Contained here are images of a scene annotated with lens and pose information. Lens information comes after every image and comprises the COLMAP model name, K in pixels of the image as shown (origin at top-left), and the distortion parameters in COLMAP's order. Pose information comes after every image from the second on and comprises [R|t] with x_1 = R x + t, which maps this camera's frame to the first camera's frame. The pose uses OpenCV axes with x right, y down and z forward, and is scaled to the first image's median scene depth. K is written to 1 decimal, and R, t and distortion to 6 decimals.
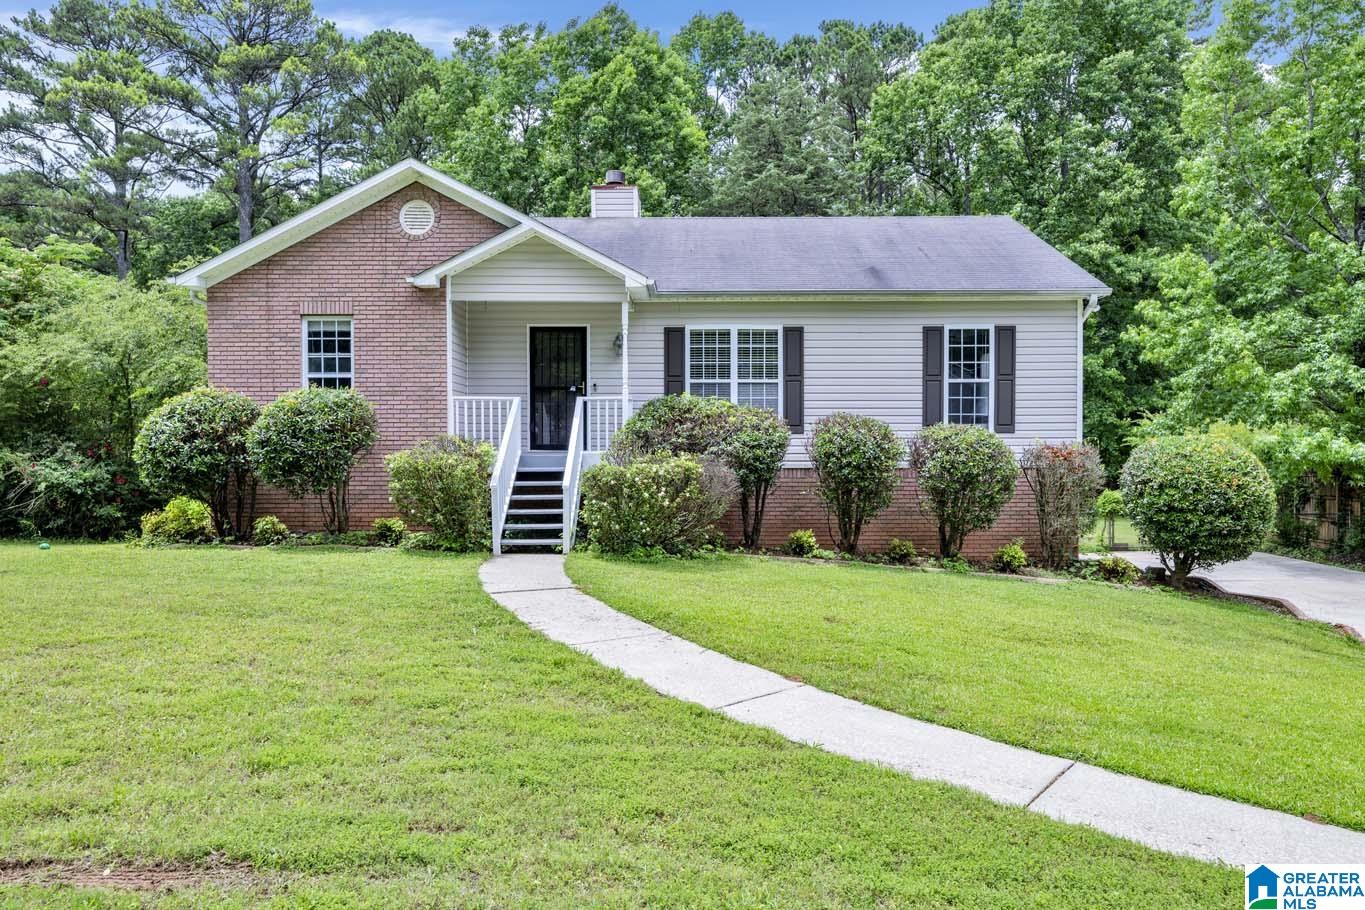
lens RADIAL K [[910.6, 0, 682.5], [0, 910.6, 455.0], [0, 0, 1]] dist [-0.000602, 0.001171]
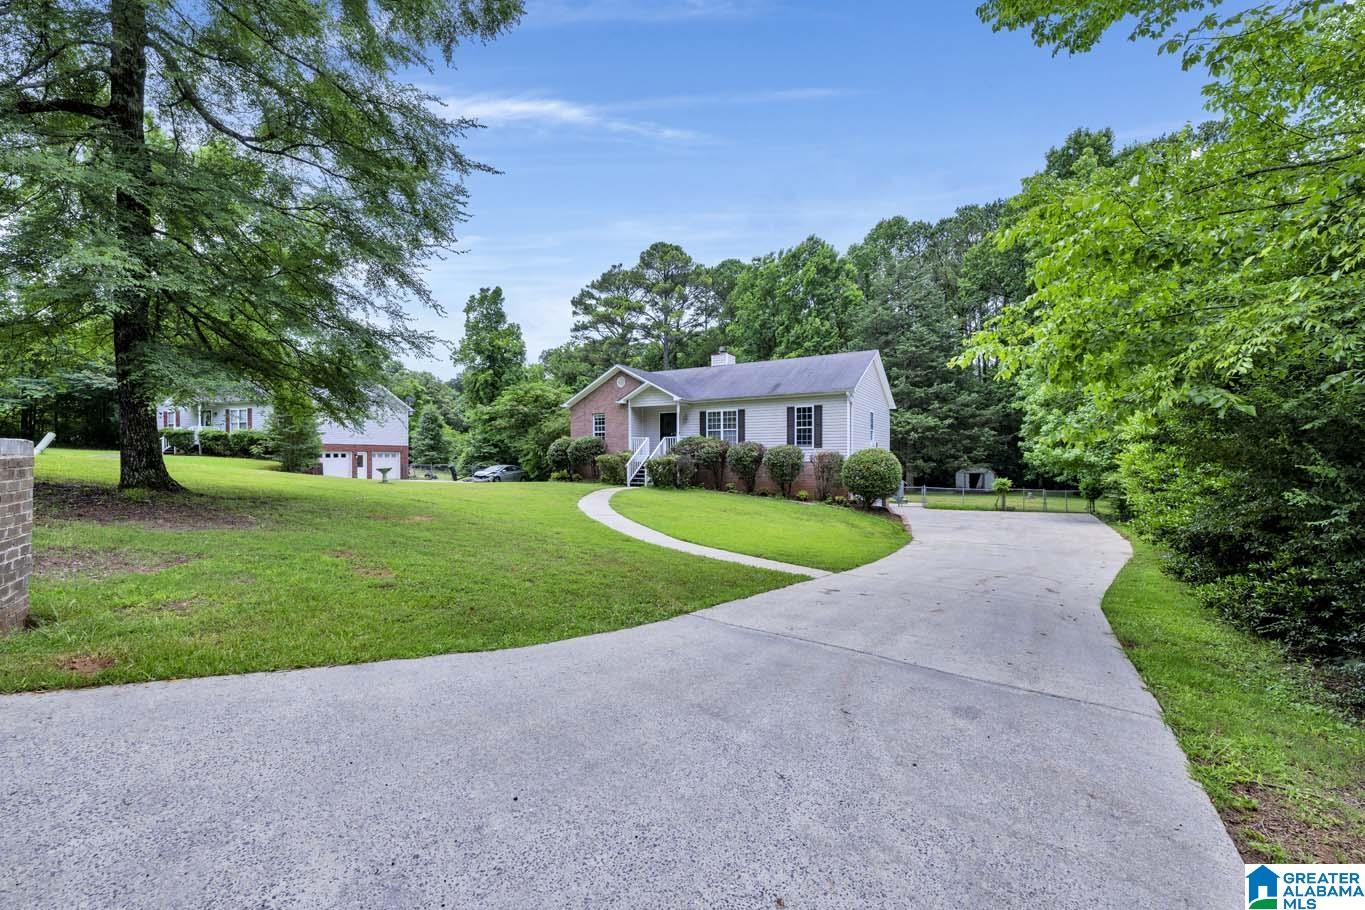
lens RADIAL K [[541.7, 0, 682.5], [0, 541.7, 455.0], [0, 0, 1]] dist [-0.002686, 0.000020]
pose [[0.865304, -0.001071, -0.501247, 0.781868], [-0.005881, 0.999907, -0.012291, 0.016716], [0.501213, 0.013583, 0.865217, -0.489784]]
